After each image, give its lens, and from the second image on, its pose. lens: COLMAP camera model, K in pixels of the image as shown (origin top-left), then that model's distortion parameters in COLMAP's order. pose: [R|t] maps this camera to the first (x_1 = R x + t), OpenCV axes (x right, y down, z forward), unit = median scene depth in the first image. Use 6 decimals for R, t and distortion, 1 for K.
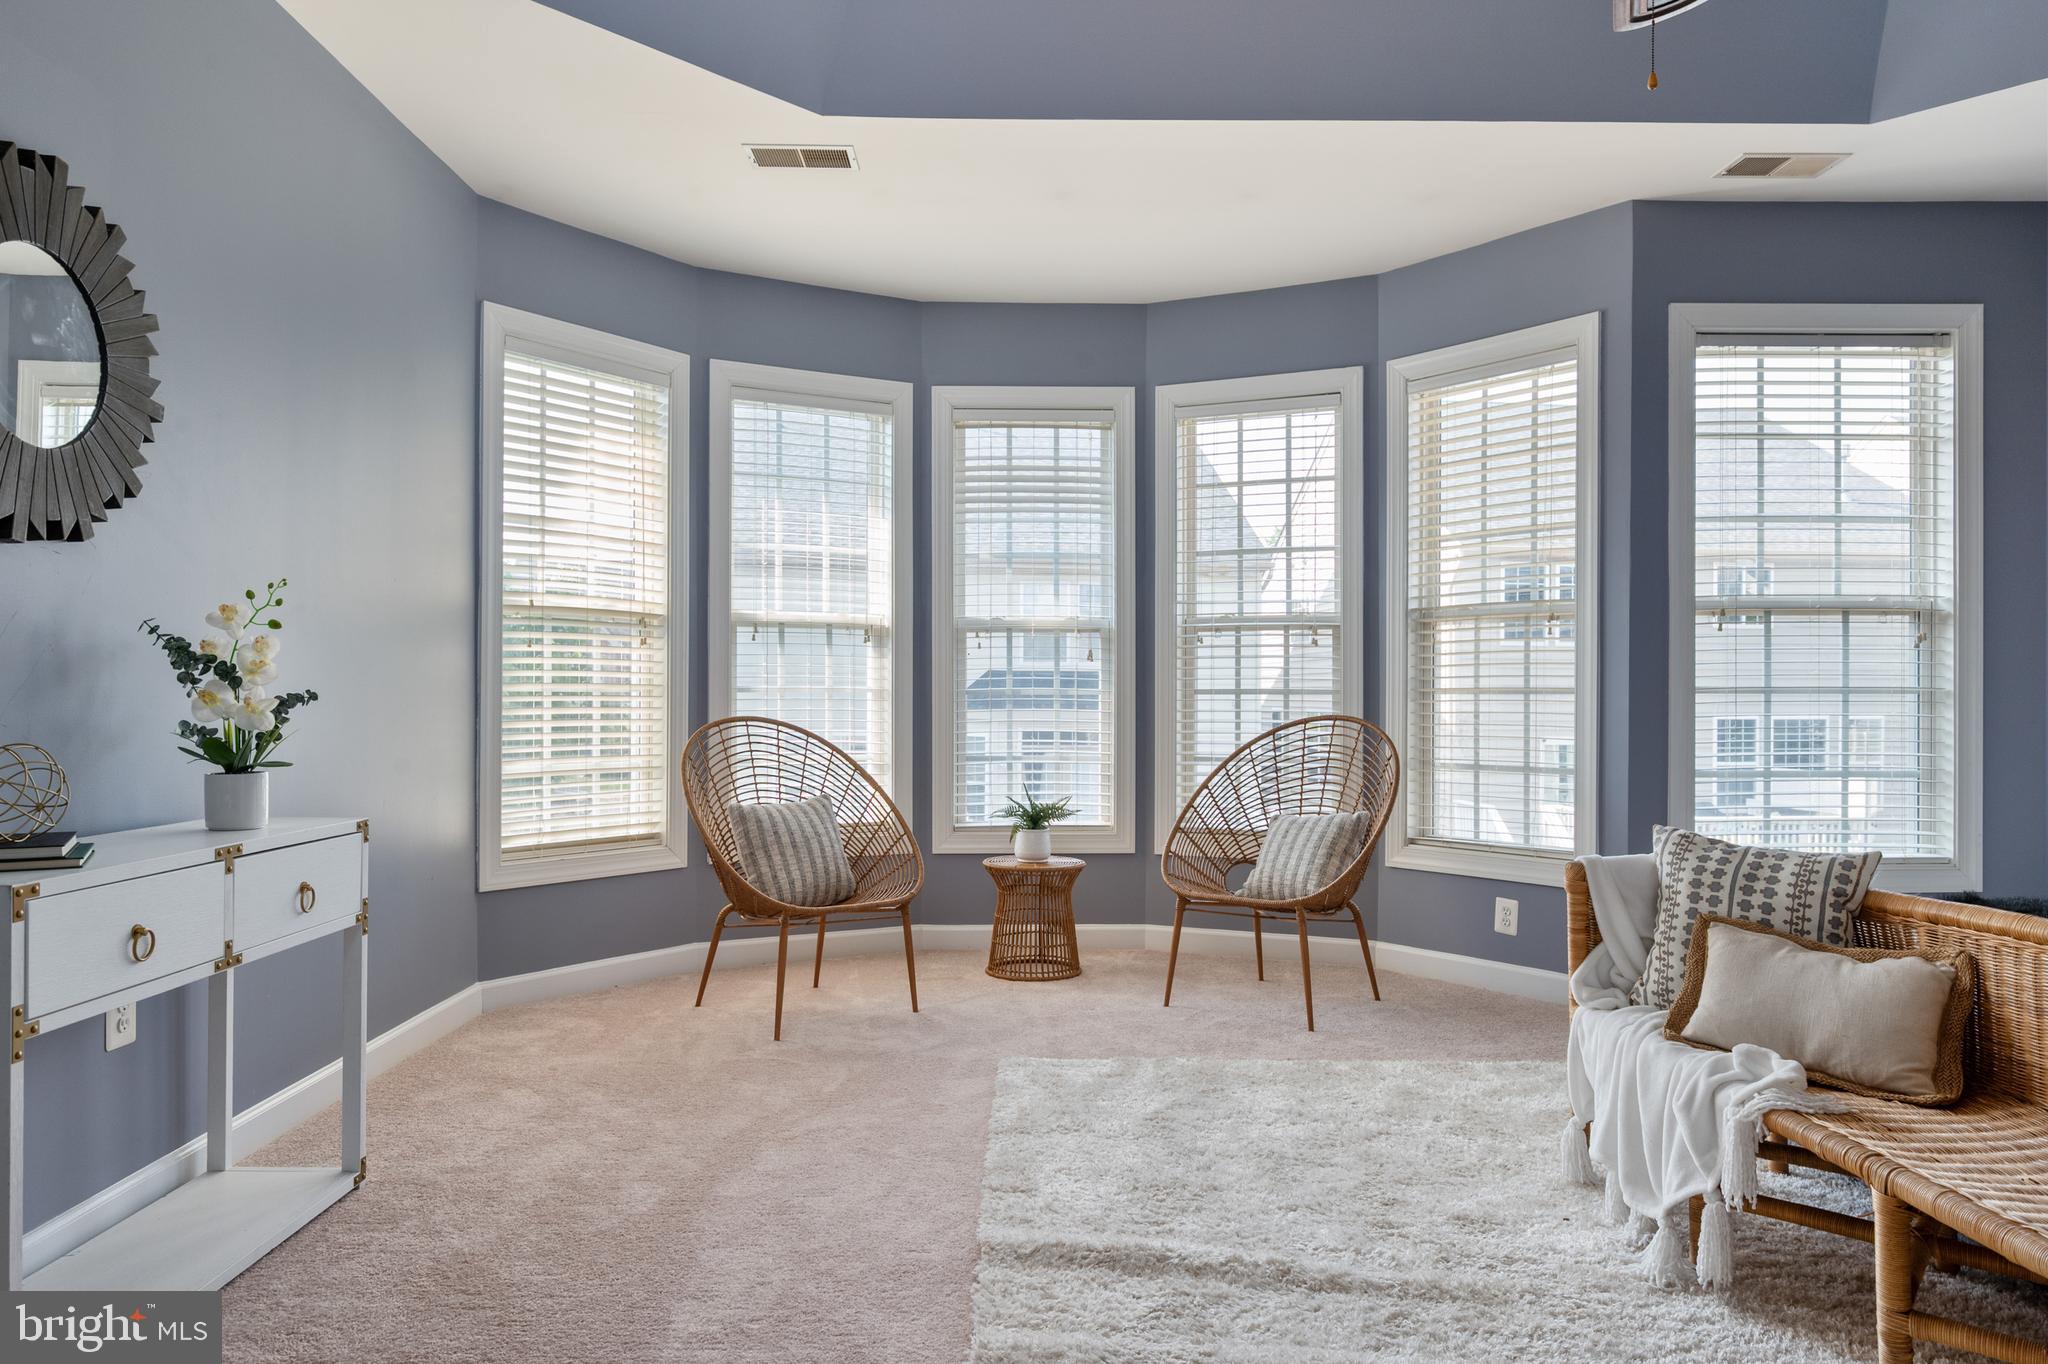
lens RADIAL K [[1335.4, 0, 1014.8], [0, 1335.4, 690.2], [0, 0, 1]] dist [-0.002752, -0.002039]
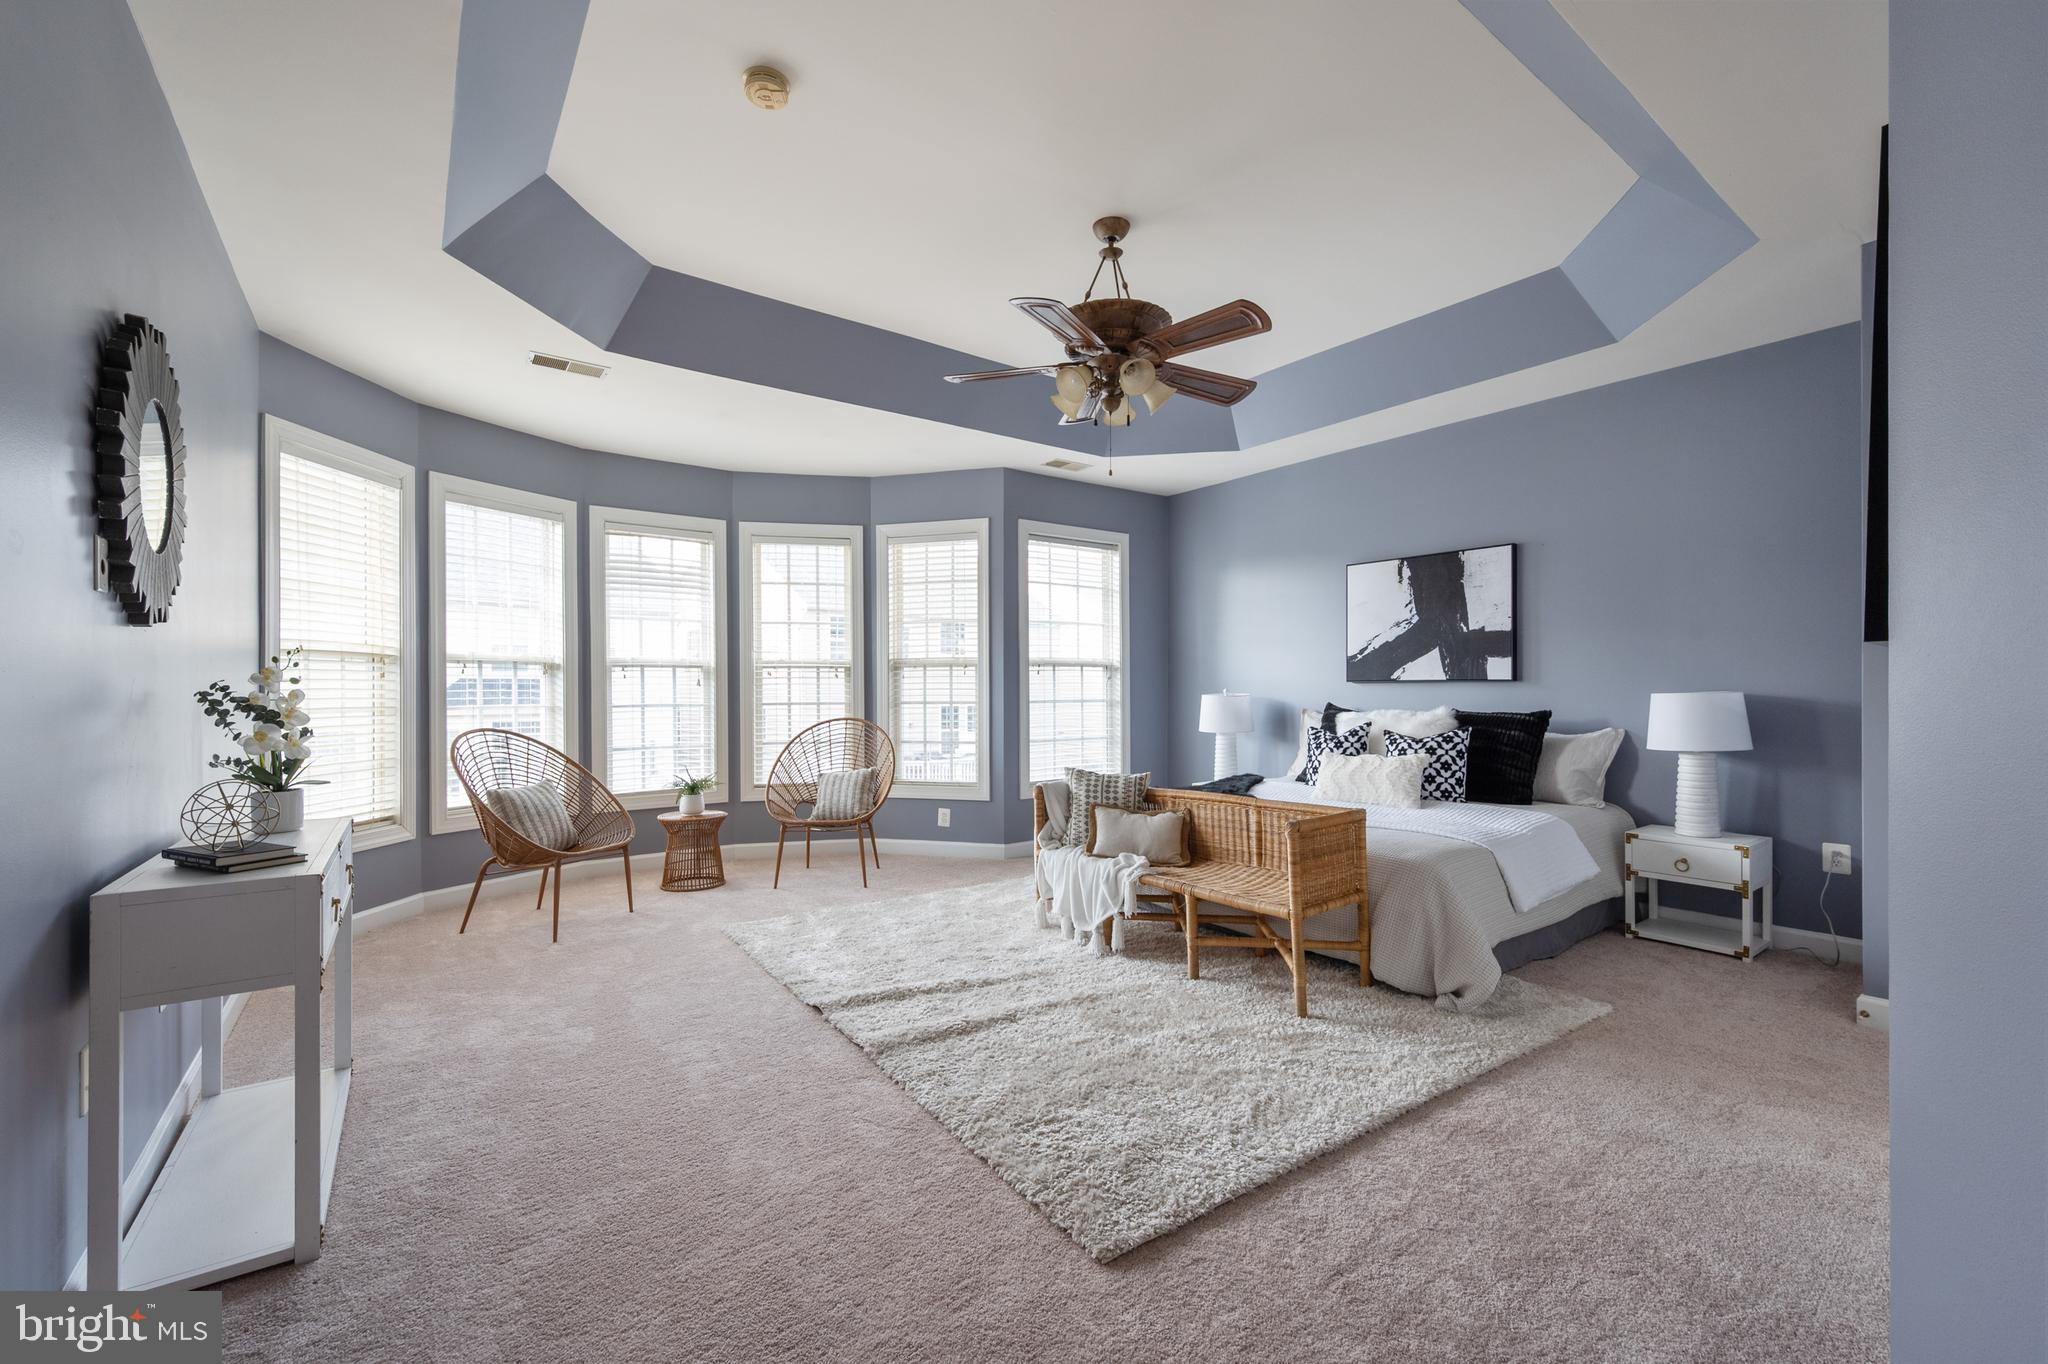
lens RADIAL K [[888.0, 0, 1022.6], [0, 888.0, 679.1], [0, 0, 1]] dist [-0.001919, -0.000387]
pose [[0.802274, -0.000053, 0.596956, -0.336315], [0.003366, 0.999985, -0.004434, -0.030014], [-0.596947, 0.005567, 0.802261, -0.125407]]
